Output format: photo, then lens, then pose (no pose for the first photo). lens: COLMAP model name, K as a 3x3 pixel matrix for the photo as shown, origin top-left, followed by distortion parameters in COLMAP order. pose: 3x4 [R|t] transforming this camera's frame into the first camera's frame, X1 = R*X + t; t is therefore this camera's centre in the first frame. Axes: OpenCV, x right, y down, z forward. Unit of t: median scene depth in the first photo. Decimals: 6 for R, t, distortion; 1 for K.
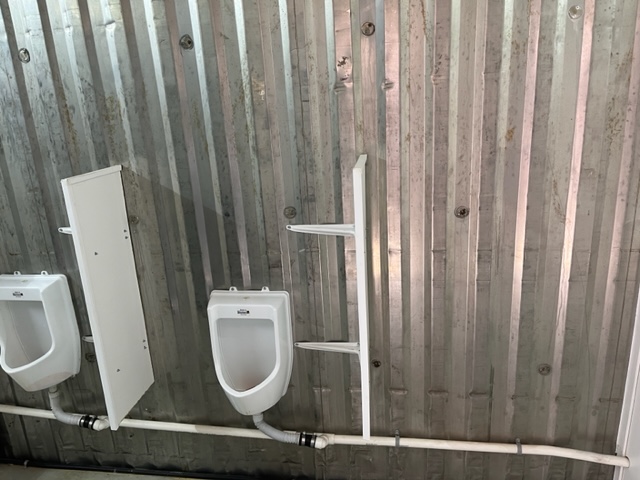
lens RADIAL K [[484.3, 0, 323.8], [0, 484.3, 236.4], [0, 0, 1]] dist [0.053020, -0.083519]
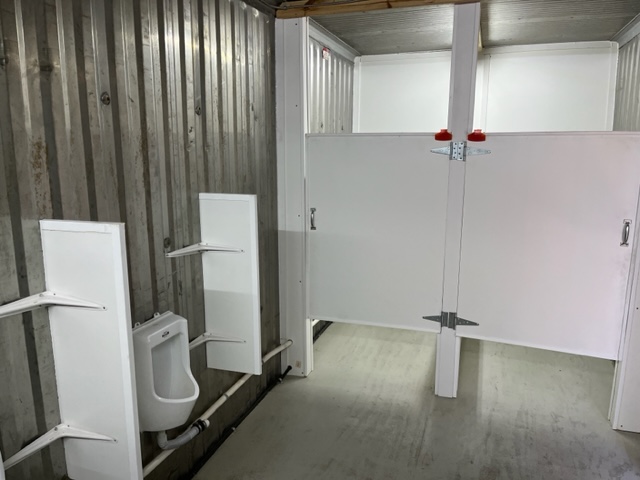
lens RADIAL K [[484.3, 0, 320.2], [0, 484.3, 240.0], [0, 0, 1]] dist [0.053020, -0.083519]
pose [[0.179740, -0.130008, 0.975085, -1.180656], [0.274466, 0.958493, 0.077203, -0.044030], [-0.944649, 0.253752, 0.207962, 0.365810]]
